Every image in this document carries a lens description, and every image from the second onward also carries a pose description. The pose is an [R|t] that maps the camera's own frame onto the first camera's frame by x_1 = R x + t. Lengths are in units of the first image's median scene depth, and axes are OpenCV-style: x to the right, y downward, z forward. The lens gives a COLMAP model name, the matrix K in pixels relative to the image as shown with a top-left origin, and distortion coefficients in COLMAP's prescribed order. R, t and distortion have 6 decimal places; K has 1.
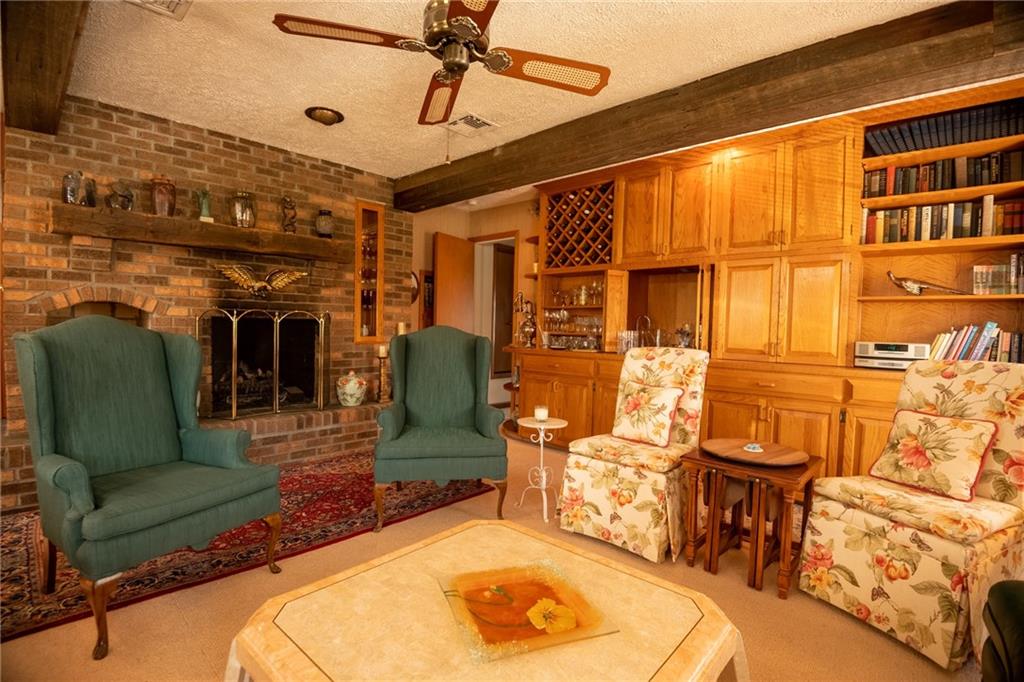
lens RADIAL K [[481.1, 0, 507.9], [0, 481.1, 340.0], [0, 0, 1]] dist [-0.018158, -0.006236]
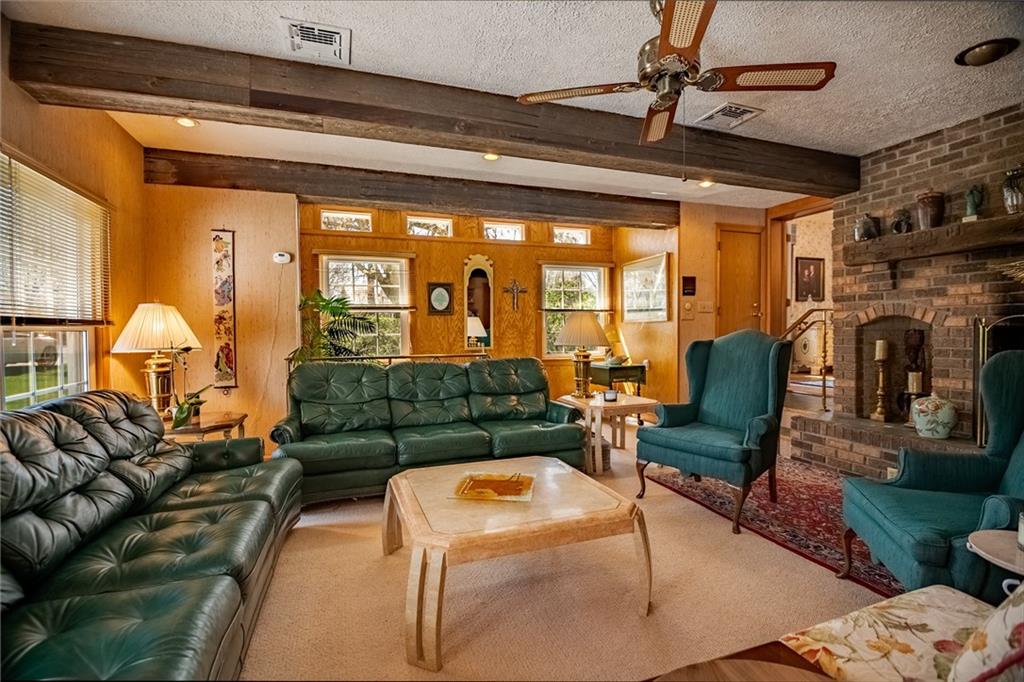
lens RADIAL K [[481.1, 0, 509.4], [0, 481.1, 338.8], [0, 0, 1]] dist [-0.018158, -0.006236]
pose [[-0.460116, -0.000680, -0.887859, 0.582818], [-0.030757, 0.999412, 0.015174, -0.013321], [0.887326, 0.034289, -0.459866, 0.671306]]
